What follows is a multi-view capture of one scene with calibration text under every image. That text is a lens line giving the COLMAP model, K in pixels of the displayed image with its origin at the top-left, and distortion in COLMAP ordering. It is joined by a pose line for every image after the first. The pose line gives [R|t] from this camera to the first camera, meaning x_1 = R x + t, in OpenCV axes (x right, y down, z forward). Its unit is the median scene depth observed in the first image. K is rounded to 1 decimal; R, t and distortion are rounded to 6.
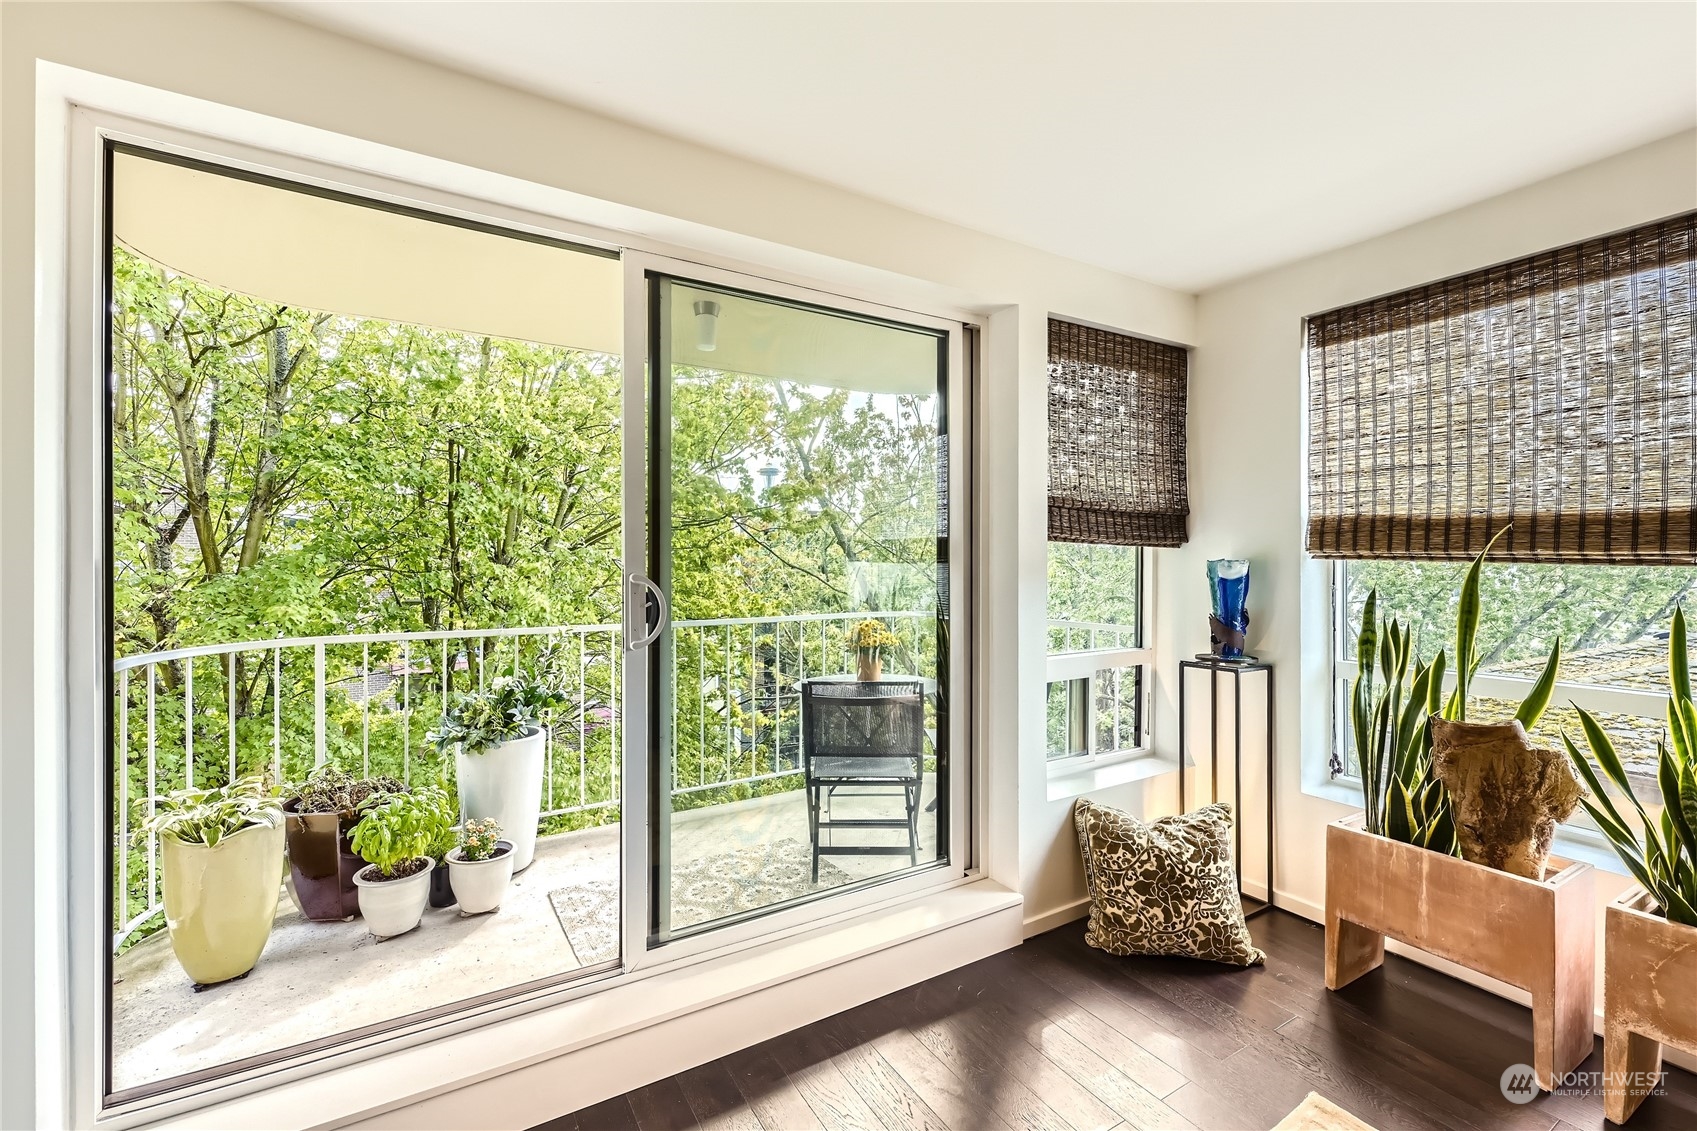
lens RADIAL K [[705.0, 0, 842.3], [0, 705.0, 556.8], [0, 0, 1]] dist [-0.000950, 0.000062]
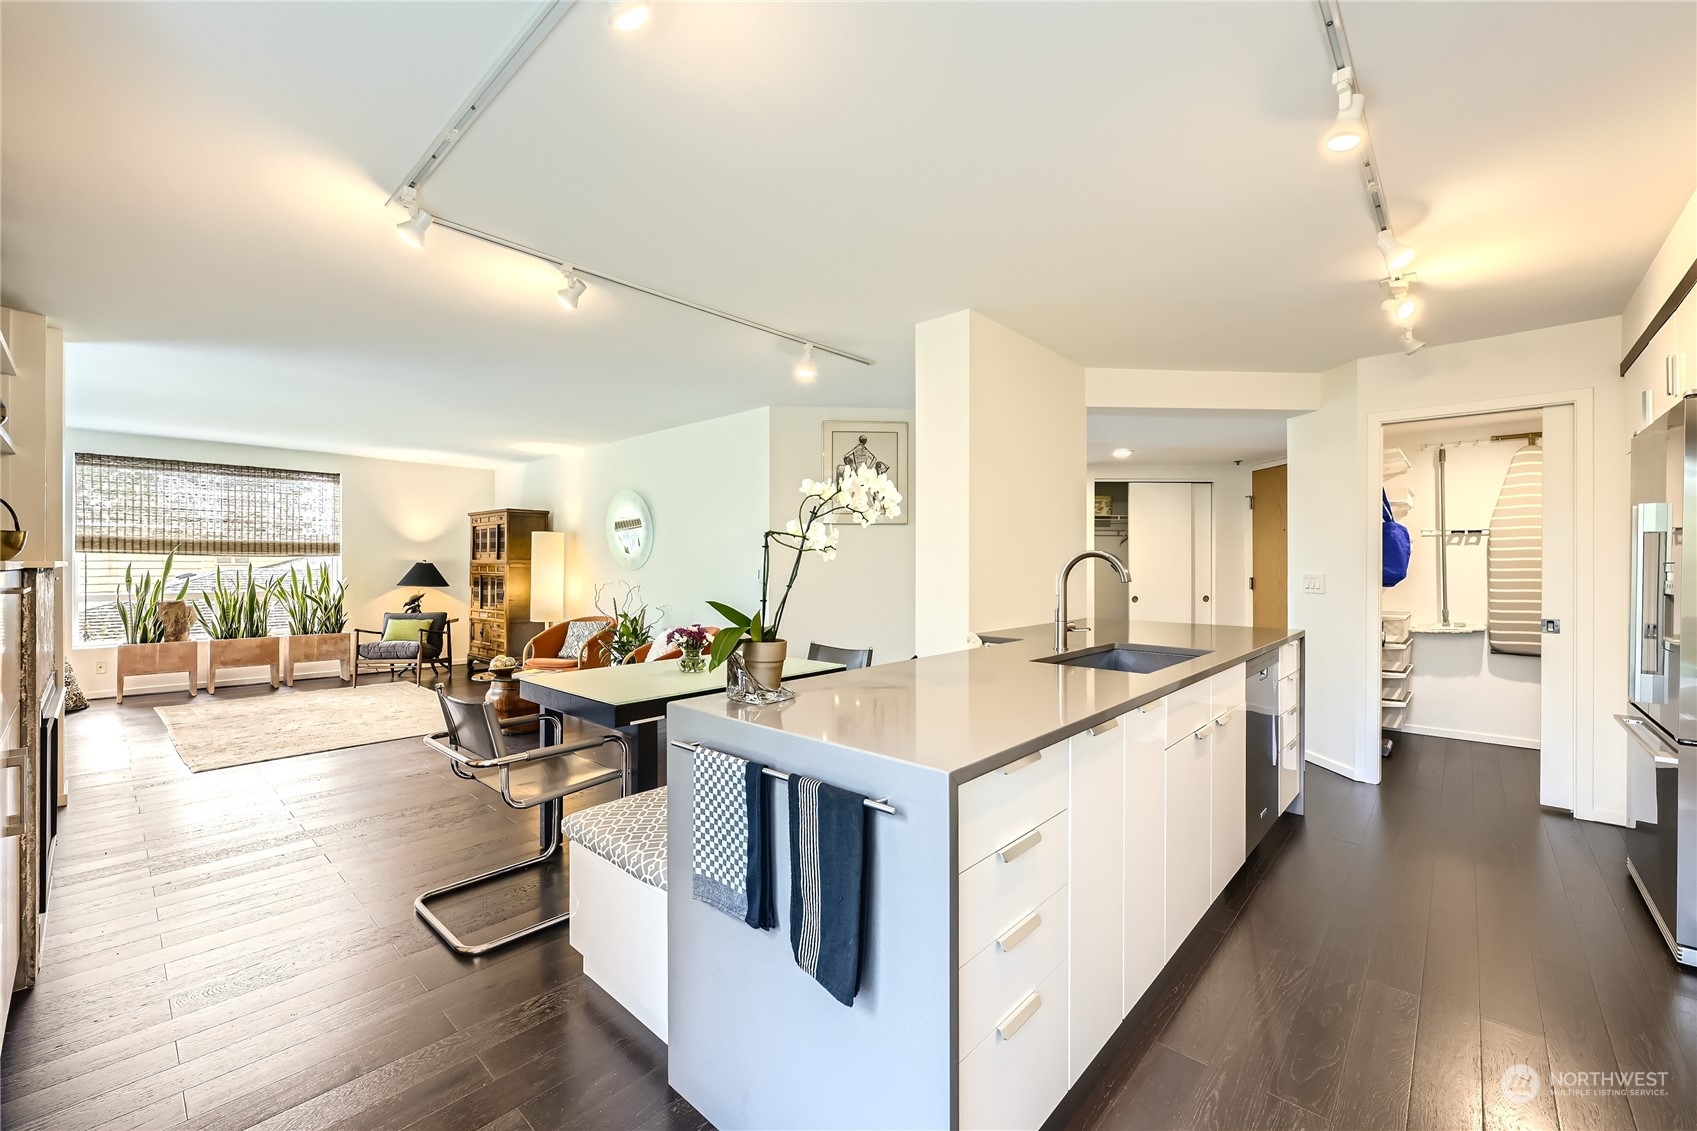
lens RADIAL K [[681.5, 0, 852.0], [0, 681.5, 564.7], [0, 0, 1]] dist [-0.000030, 0.000225]
pose [[-0.302601, -0.001975, 0.953115, -2.632351], [-0.003786, 0.999992, 0.000870, 0.036130], [-0.953110, -0.003345, -0.302606, -0.920177]]
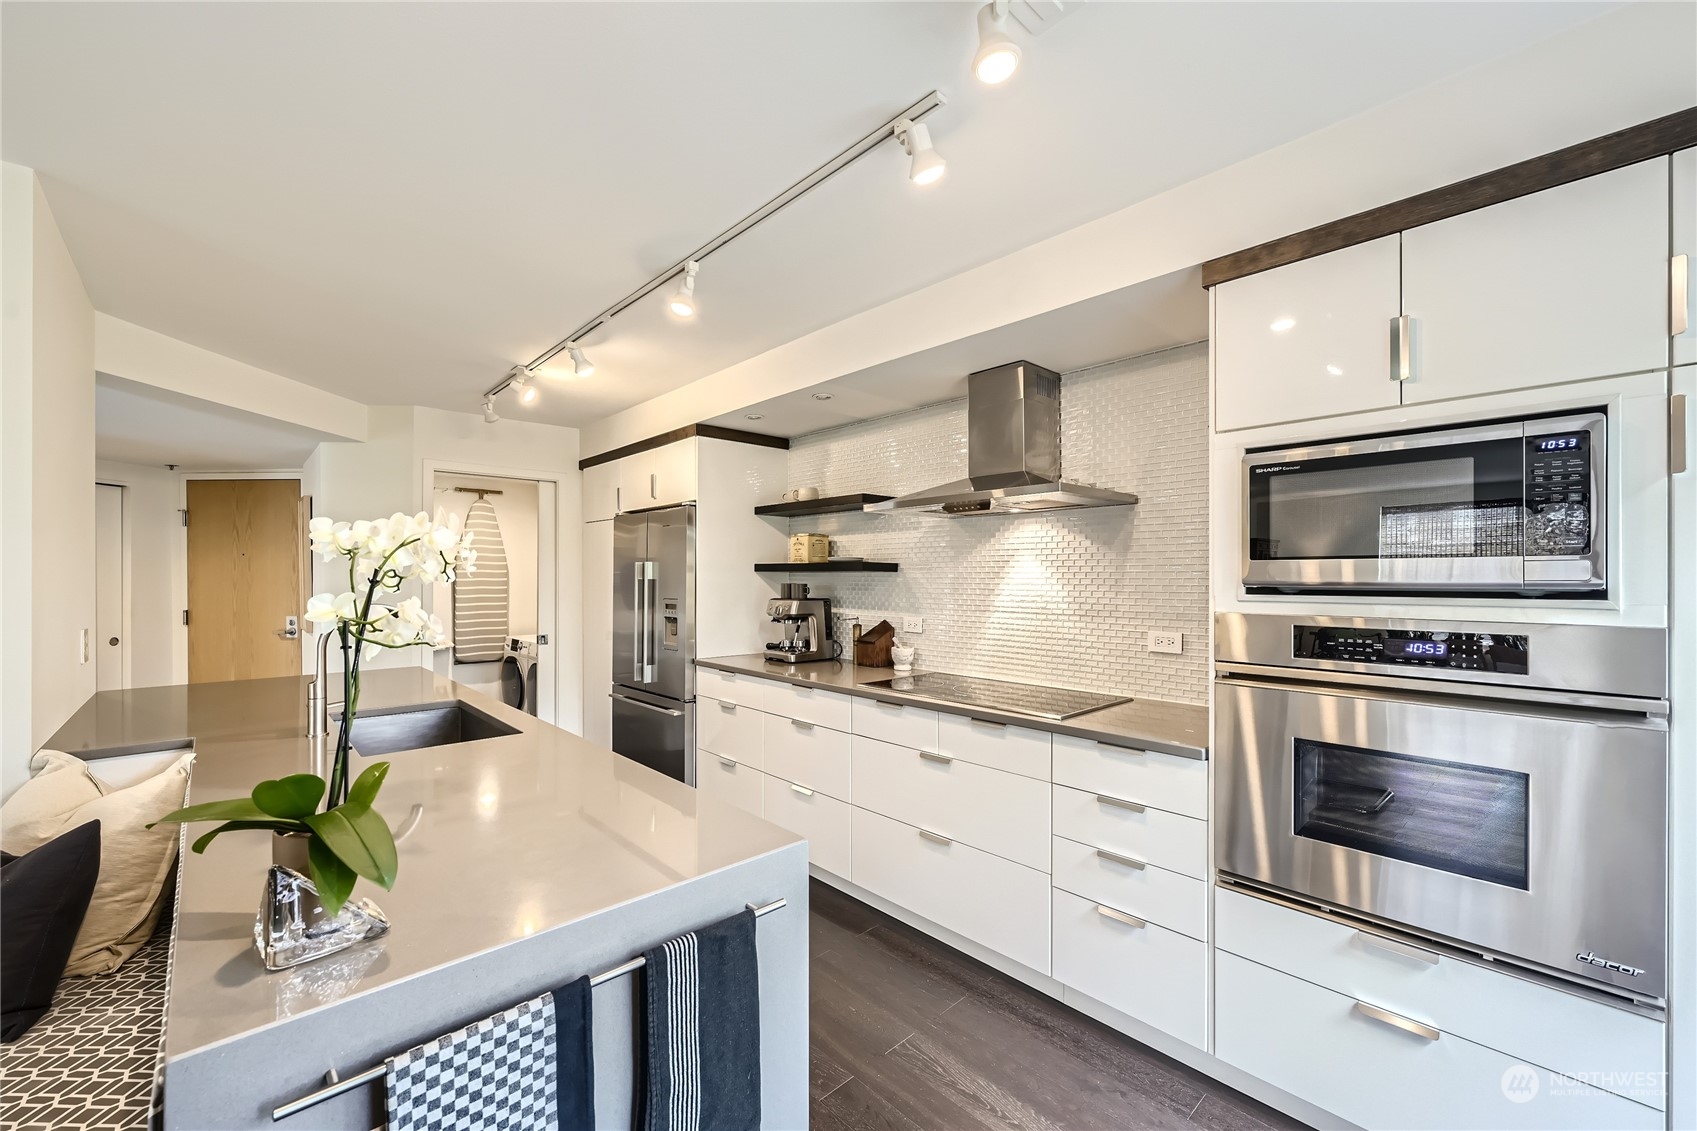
lens RADIAL K [[680.8, 0, 849.0], [0, 680.8, 573.3], [0, 0, 1]] dist [-0.000039, 0.000020]
pose [[-0.972828, 0.000336, -0.231530, -2.105694], [0.001580, 0.999985, -0.005185, -0.021074], [0.231525, -0.005409, -0.972814, -0.605957]]
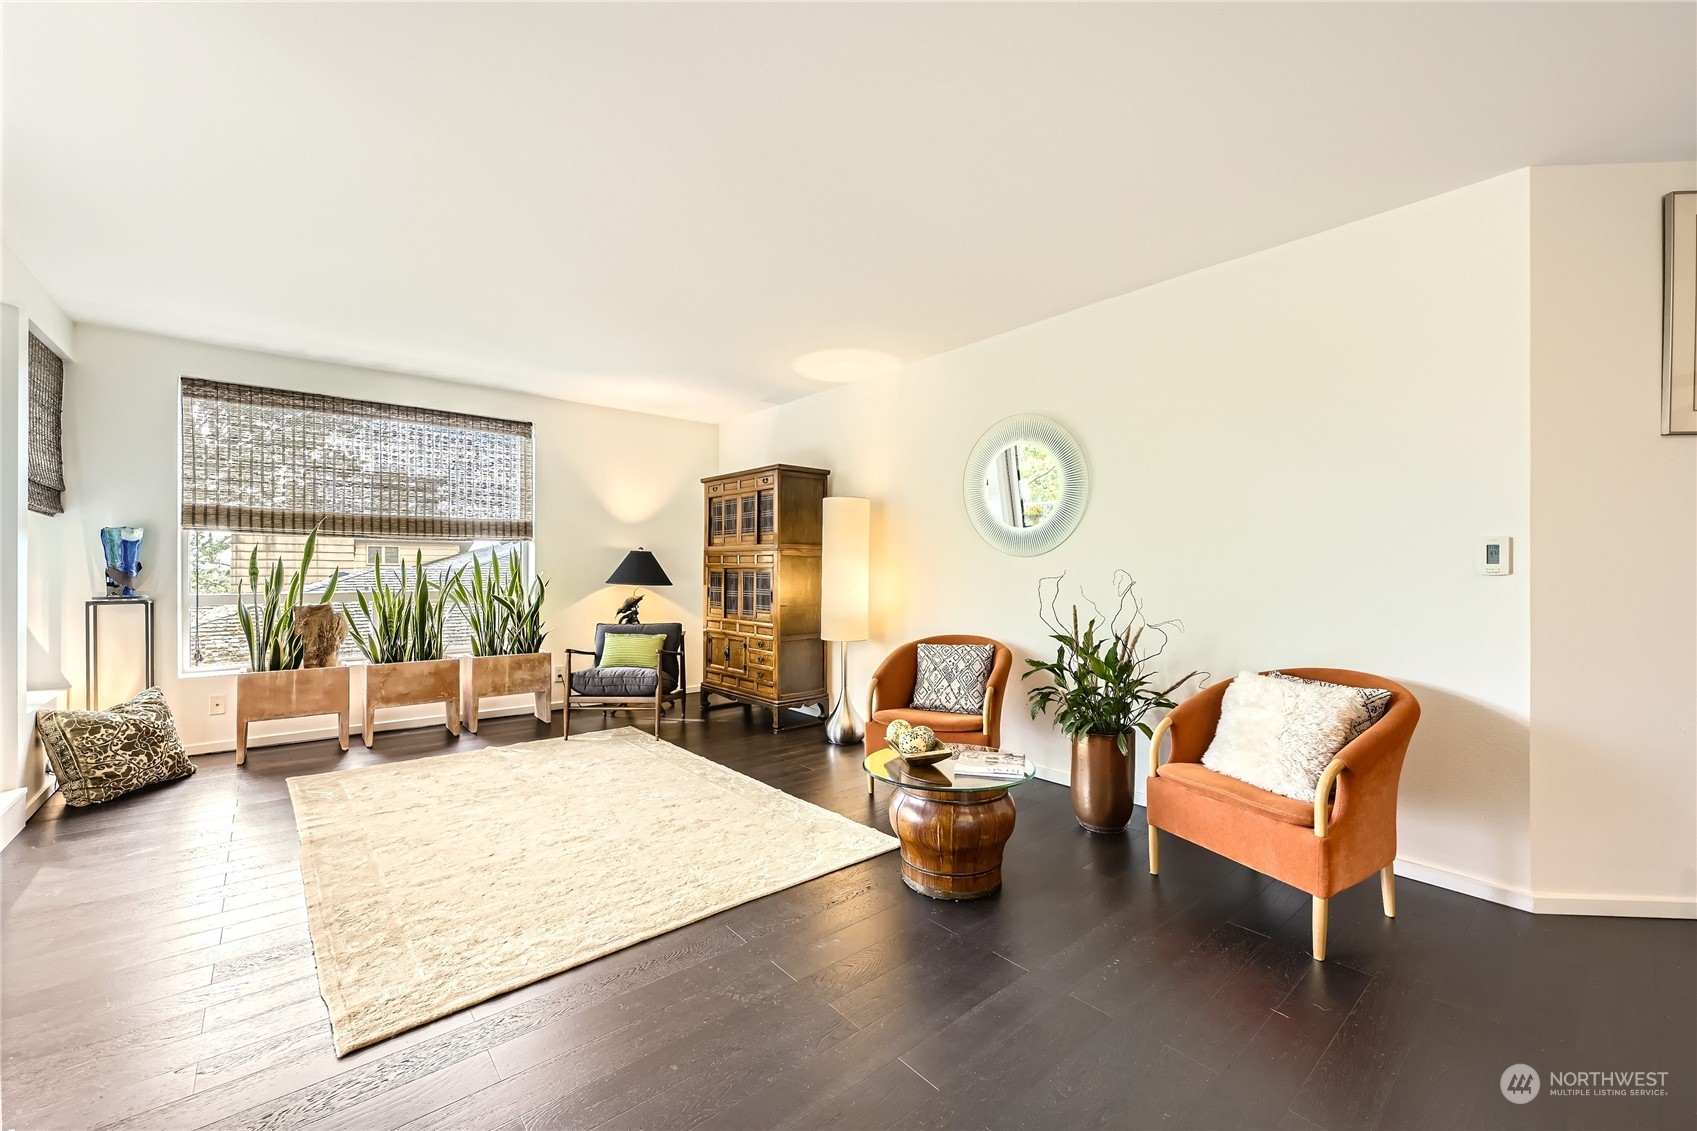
lens RADIAL K [[672.1, 0, 847.8], [0, 672.1, 571.4], [0, 0, 1]] dist [-0.000807, 0.000020]
pose [[-0.177935, -0.005121, 0.984029, -1.204149], [-0.003305, 0.999984, 0.004606, 0.093539], [-0.984037, -0.002433, -0.177949, -0.221421]]
